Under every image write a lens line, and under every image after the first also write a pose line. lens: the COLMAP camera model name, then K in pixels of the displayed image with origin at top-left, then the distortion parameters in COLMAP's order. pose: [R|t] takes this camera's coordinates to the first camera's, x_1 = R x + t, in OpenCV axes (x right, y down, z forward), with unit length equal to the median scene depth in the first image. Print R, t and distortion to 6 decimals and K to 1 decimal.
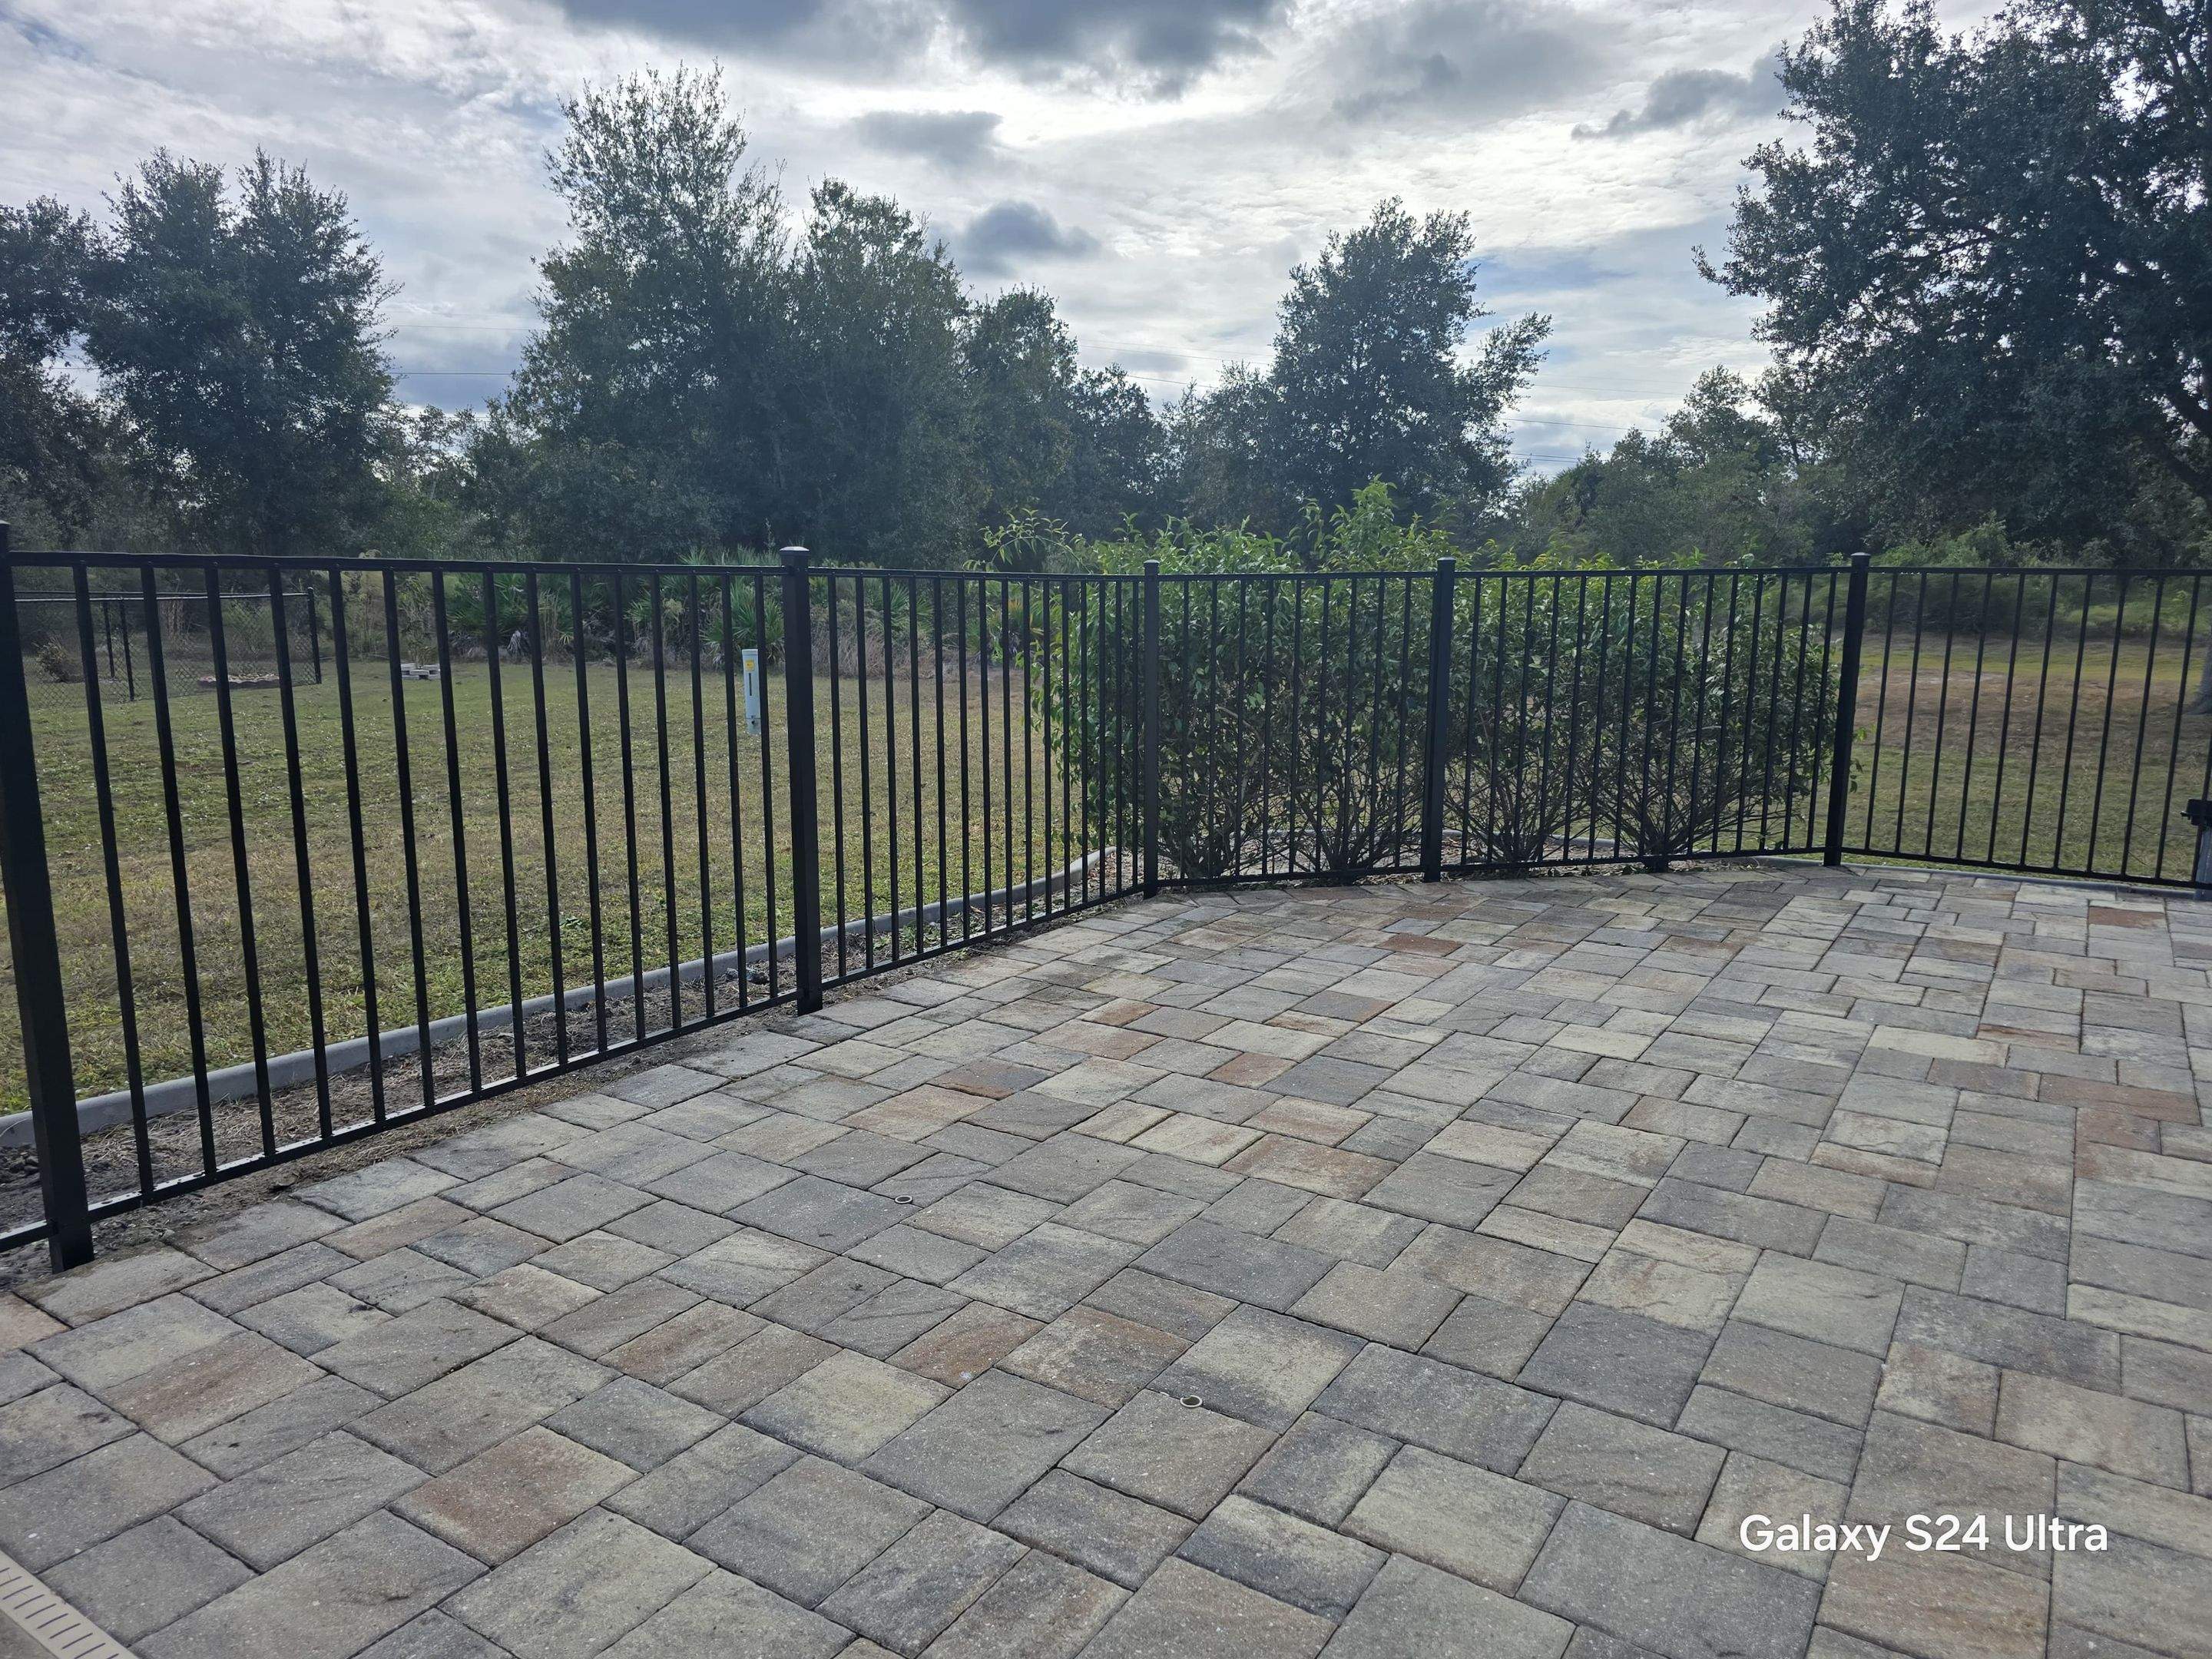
lens RADIAL K [[1483.2, 0, 1115.4], [0, 1483.2, 841.5], [0, 0, 1]] dist [0.056779, -0.049221]
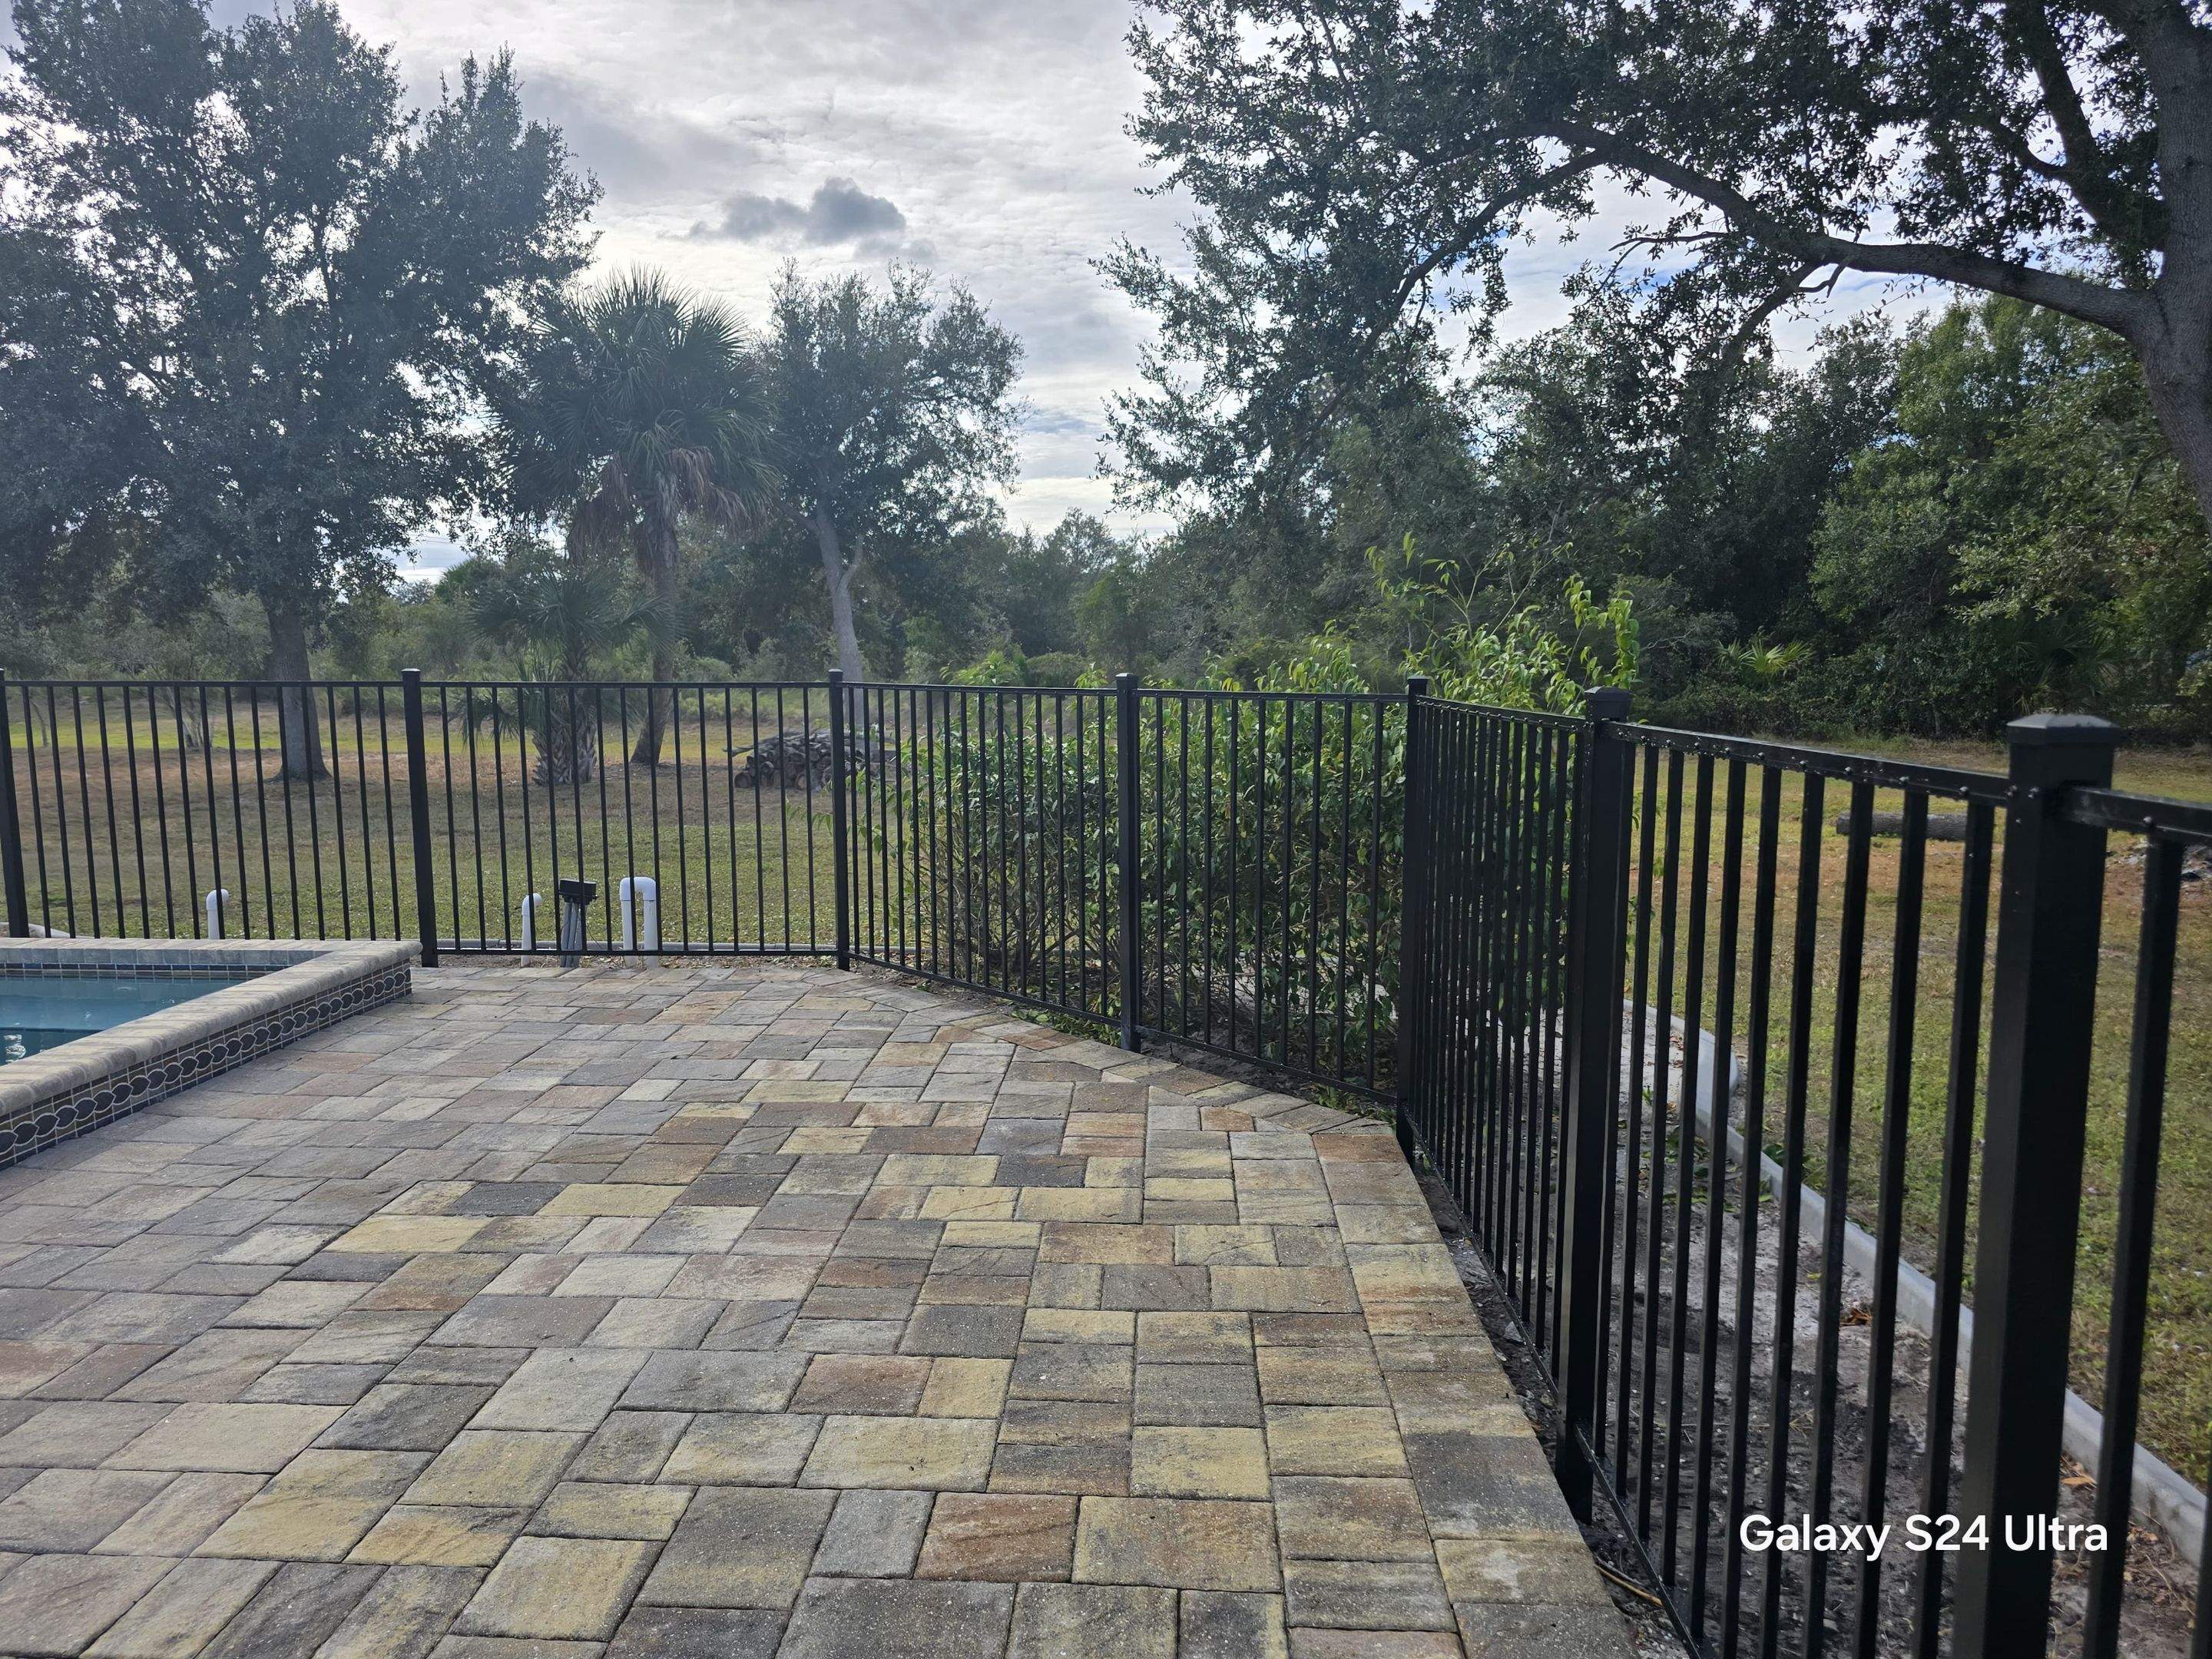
lens RADIAL K [[1483.2, 0, 1109.5], [0, 1483.2, 866.7], [0, 0, 1]] dist [0.056779, -0.049221]
pose [[0.869628, -0.077913, 0.487521, 0.219146], [0.098363, 0.995015, -0.016440, 0.021314], [-0.483810, 0.062250, 0.872956, -0.115507]]
